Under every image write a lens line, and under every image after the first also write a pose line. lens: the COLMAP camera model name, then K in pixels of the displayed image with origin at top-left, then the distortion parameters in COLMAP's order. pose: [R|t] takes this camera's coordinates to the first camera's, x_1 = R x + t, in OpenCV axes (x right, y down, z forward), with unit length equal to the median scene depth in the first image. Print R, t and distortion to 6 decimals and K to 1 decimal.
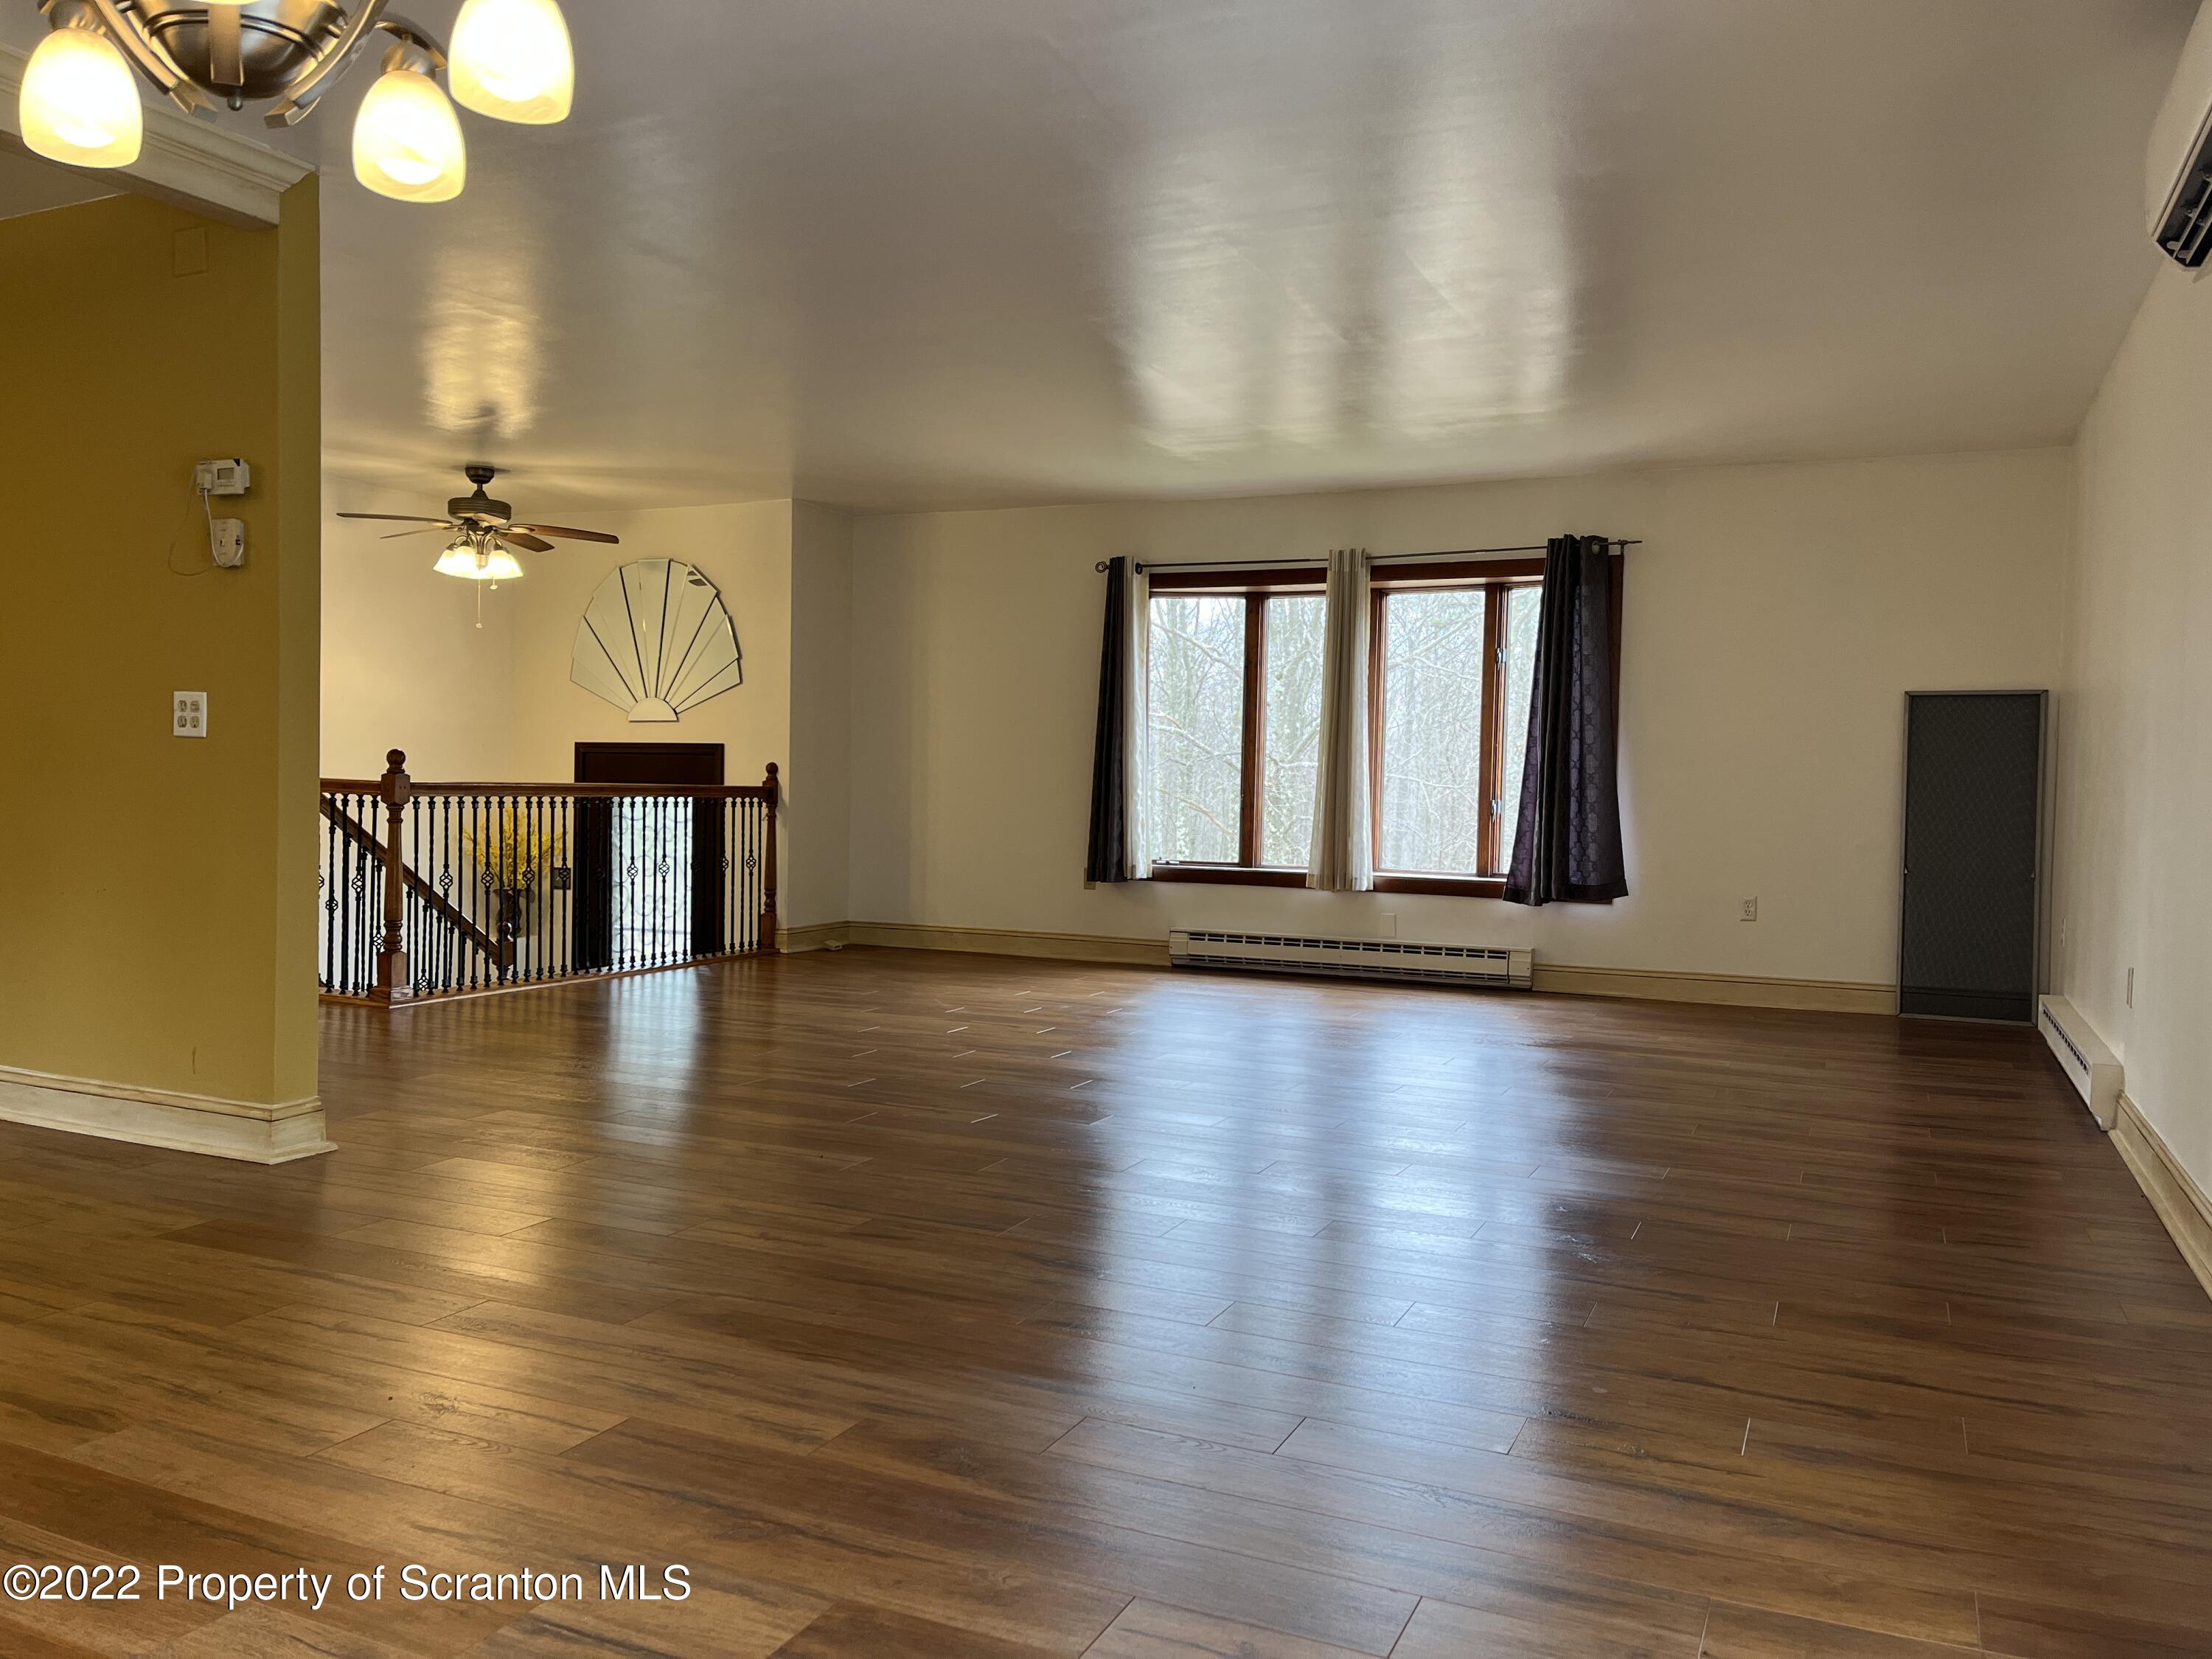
lens RADIAL K [[1647.0, 0, 1107.4], [0, 1647.0, 879.4], [0, 0, 1]] dist [0.078077, -0.104955]
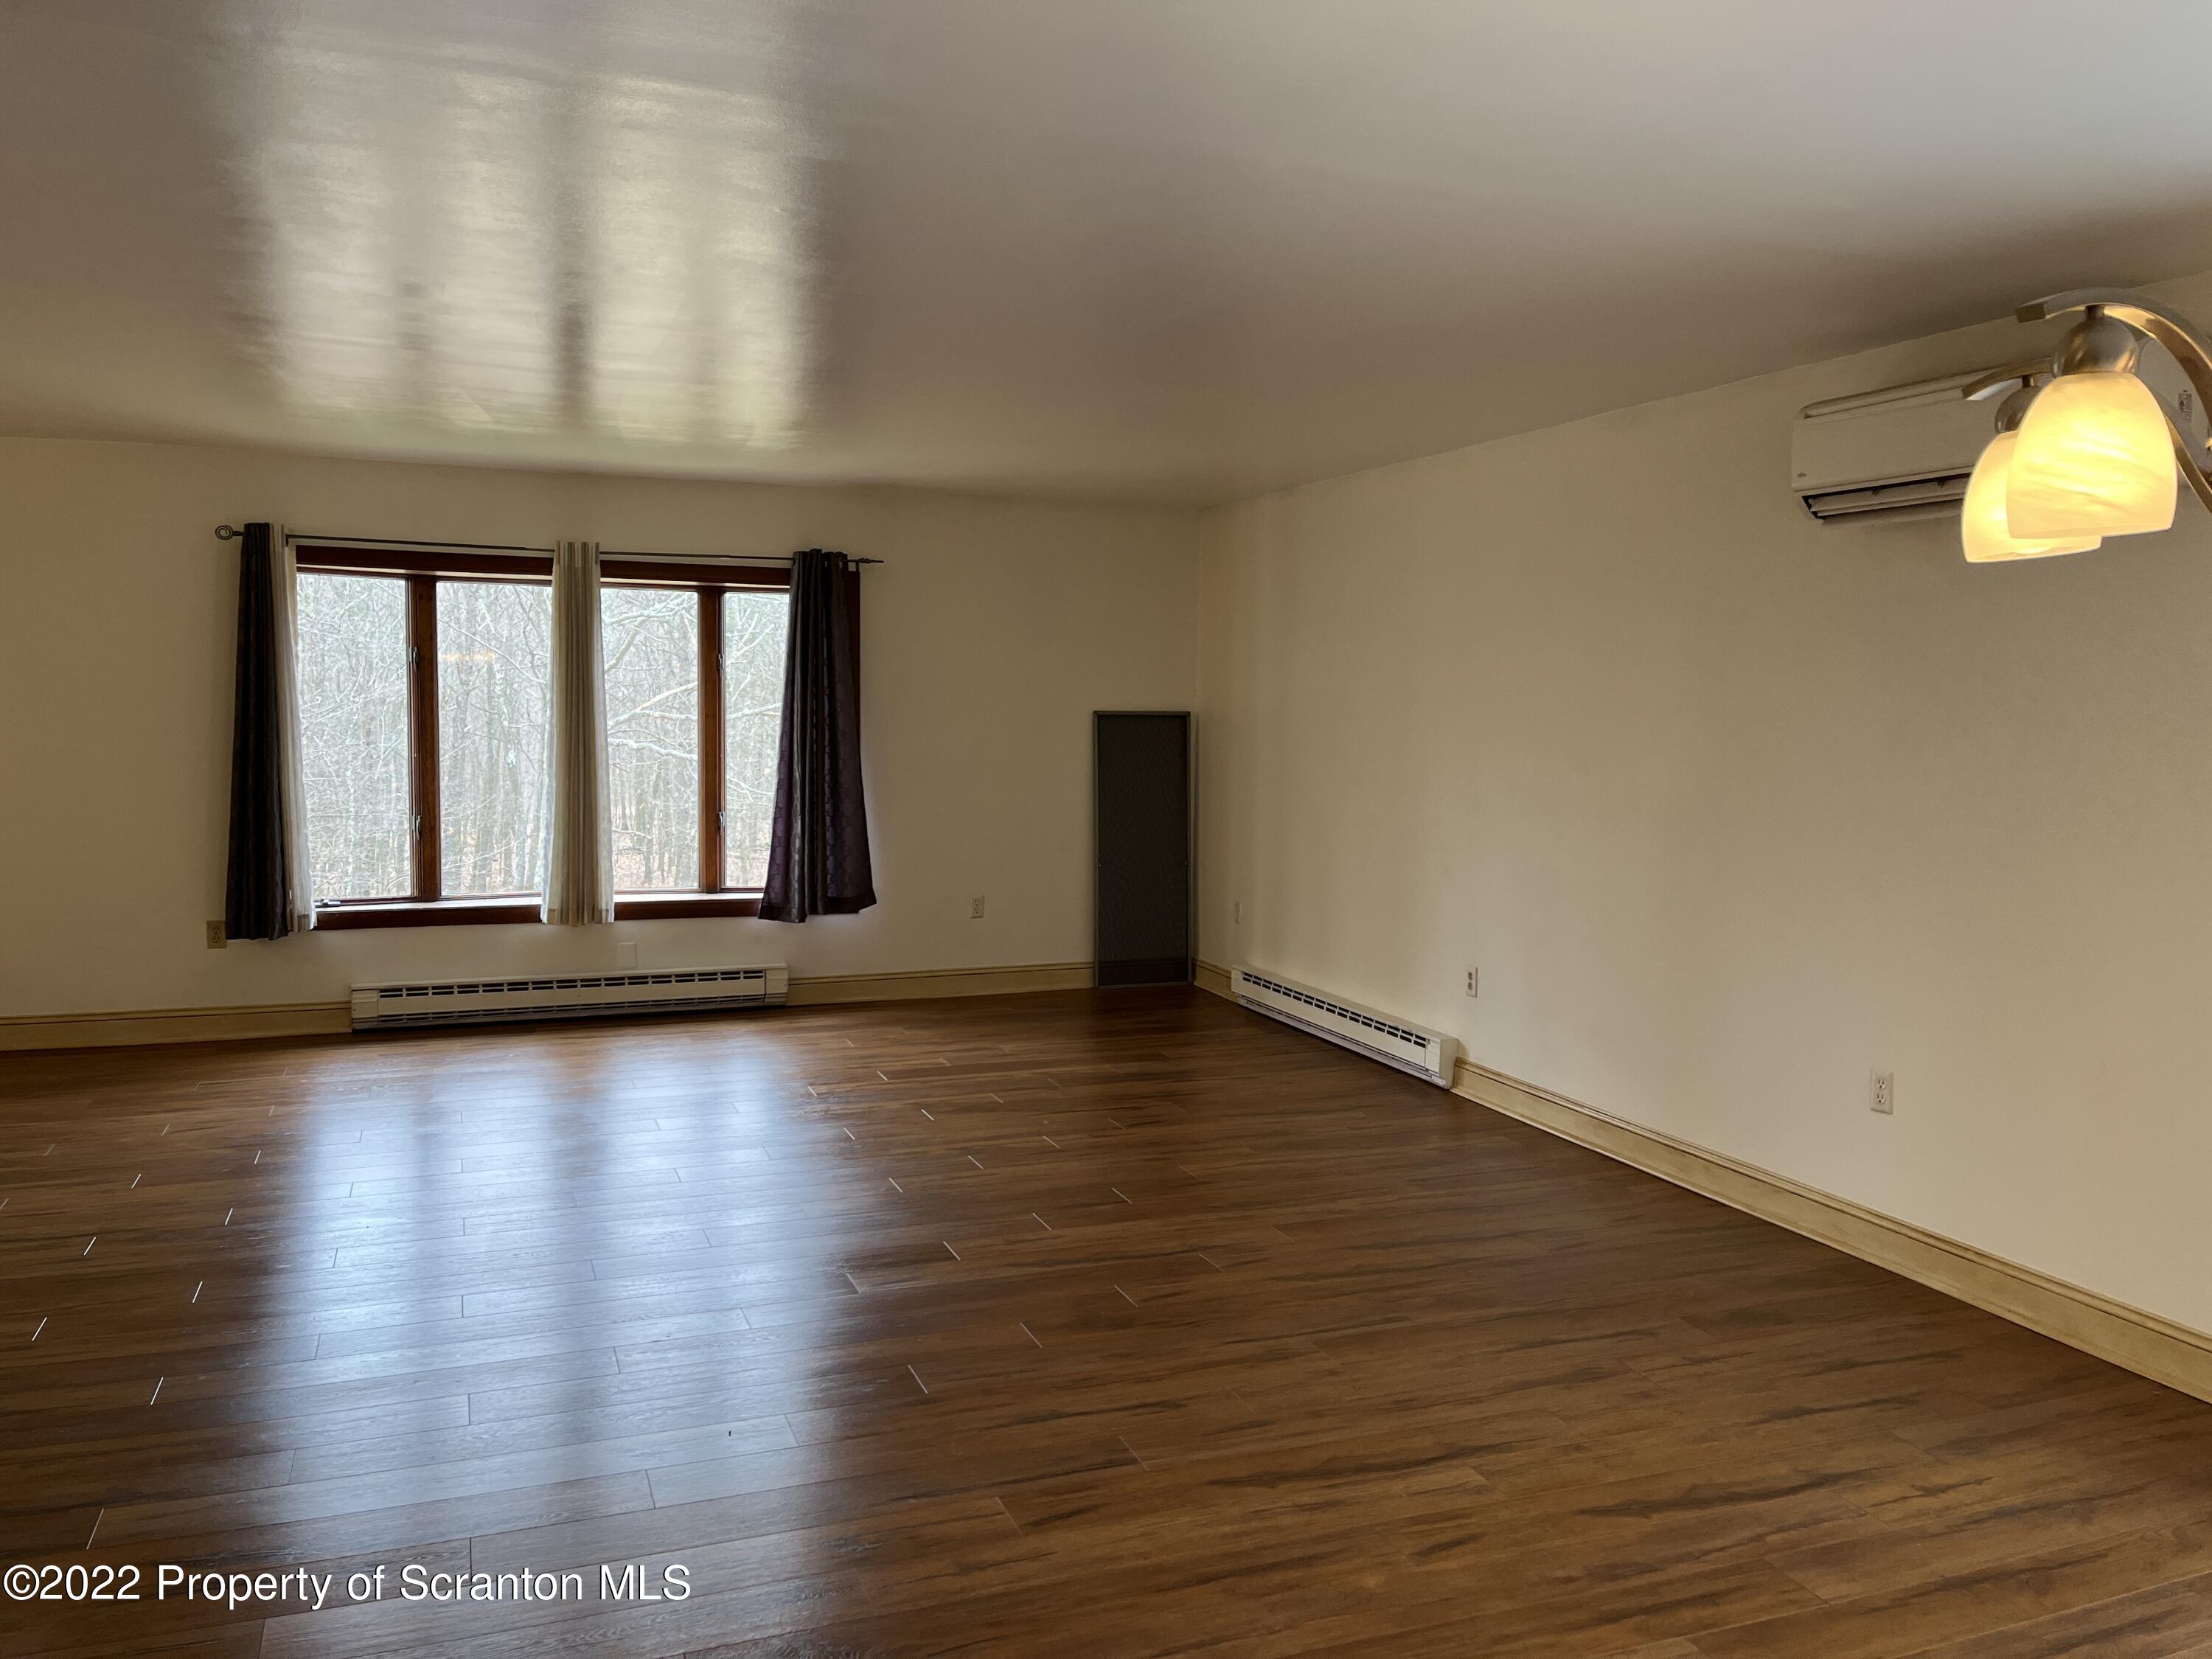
lens RADIAL K [[1674.9, 0, 1099.5], [0, 1674.9, 828.7], [0, 0, 1]] dist [0.085987, -0.104958]
pose [[0.699545, -0.064280, 0.711691, -0.323719], [0.042376, 0.997925, 0.048481, -0.080306], [-0.713331, -0.003756, 0.700817, 0.168237]]
